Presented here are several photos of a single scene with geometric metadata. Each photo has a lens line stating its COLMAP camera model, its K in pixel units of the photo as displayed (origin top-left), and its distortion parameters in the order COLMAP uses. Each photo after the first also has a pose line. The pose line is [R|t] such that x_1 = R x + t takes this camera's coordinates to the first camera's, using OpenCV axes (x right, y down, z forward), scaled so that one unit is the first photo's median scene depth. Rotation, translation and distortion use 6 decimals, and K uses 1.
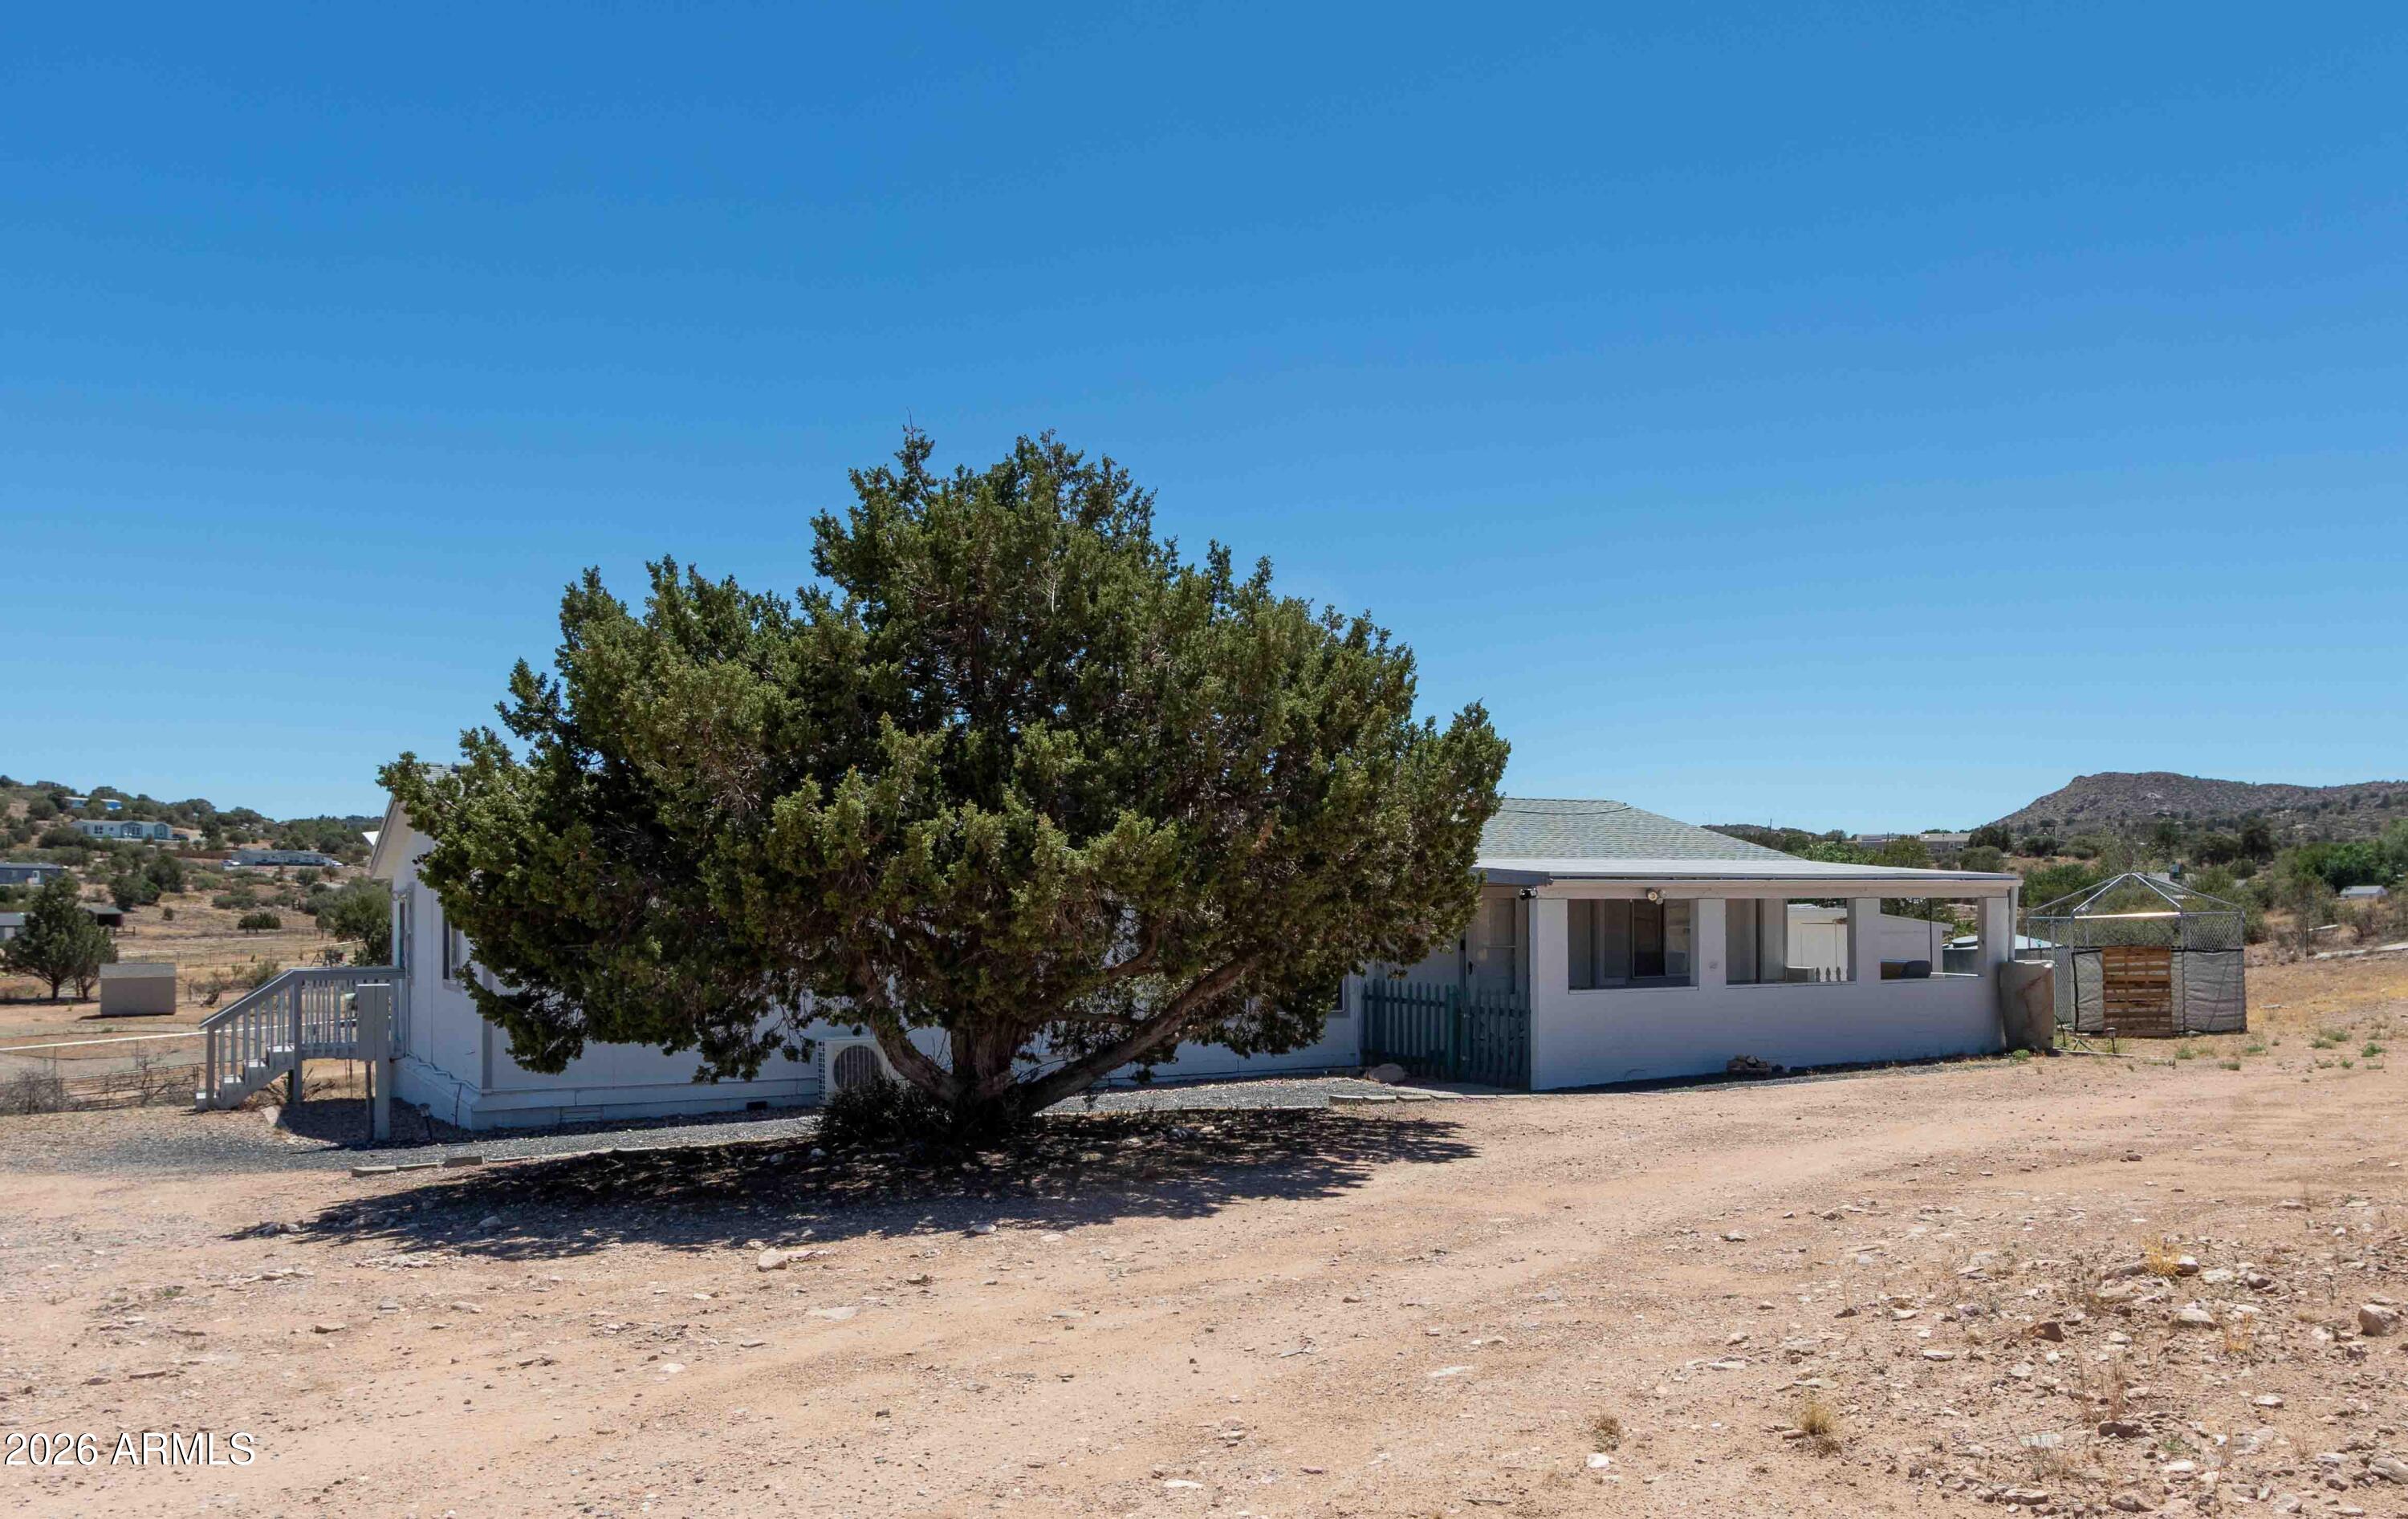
lens RADIAL K [[1859.8, 0, 1204.5], [0, 1859.8, 854.6], [0, 0, 1]] dist [-0.003300, 0.001708]
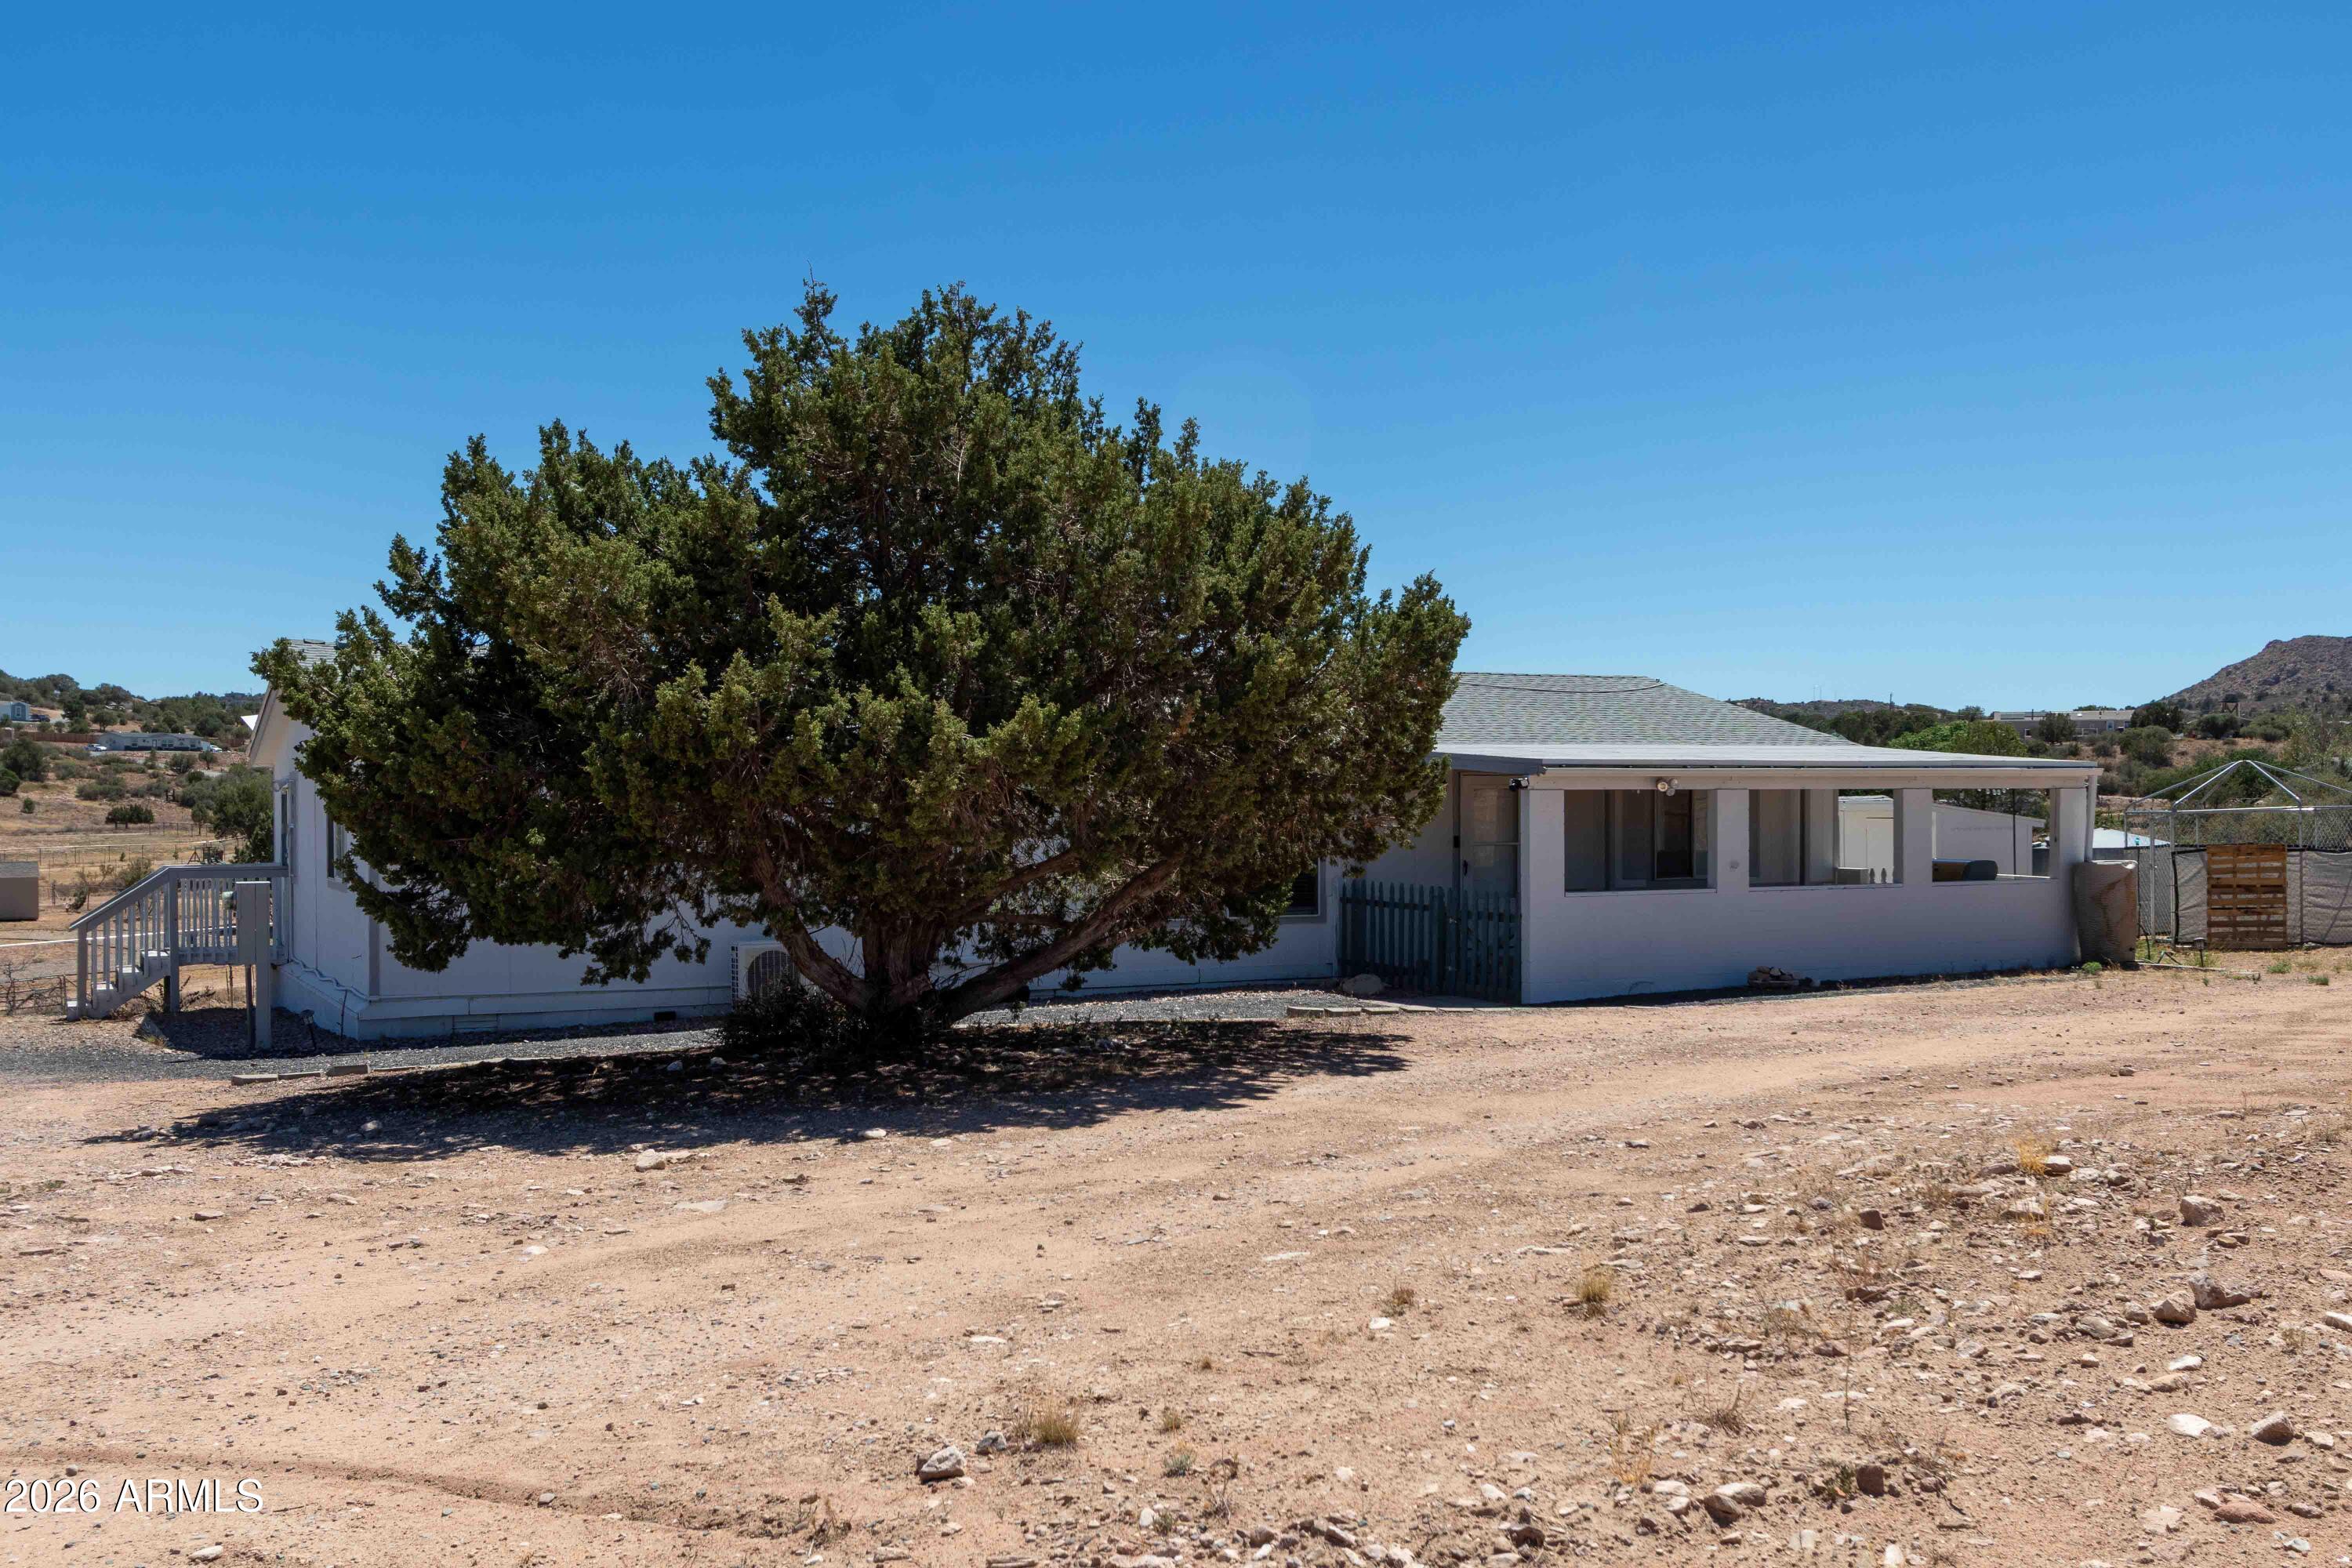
lens RADIAL K [[2393.7, 0, 1176.0], [0, 2393.7, 784.0], [0, 0, 1]] dist [-0.004017, -0.021424]
pose [[0.998445, 0.000195, -0.055737, 0.090196], [0.001026, 0.999760, 0.021873, -0.005045], [0.055728, -0.021896, 0.998206, -0.186554]]
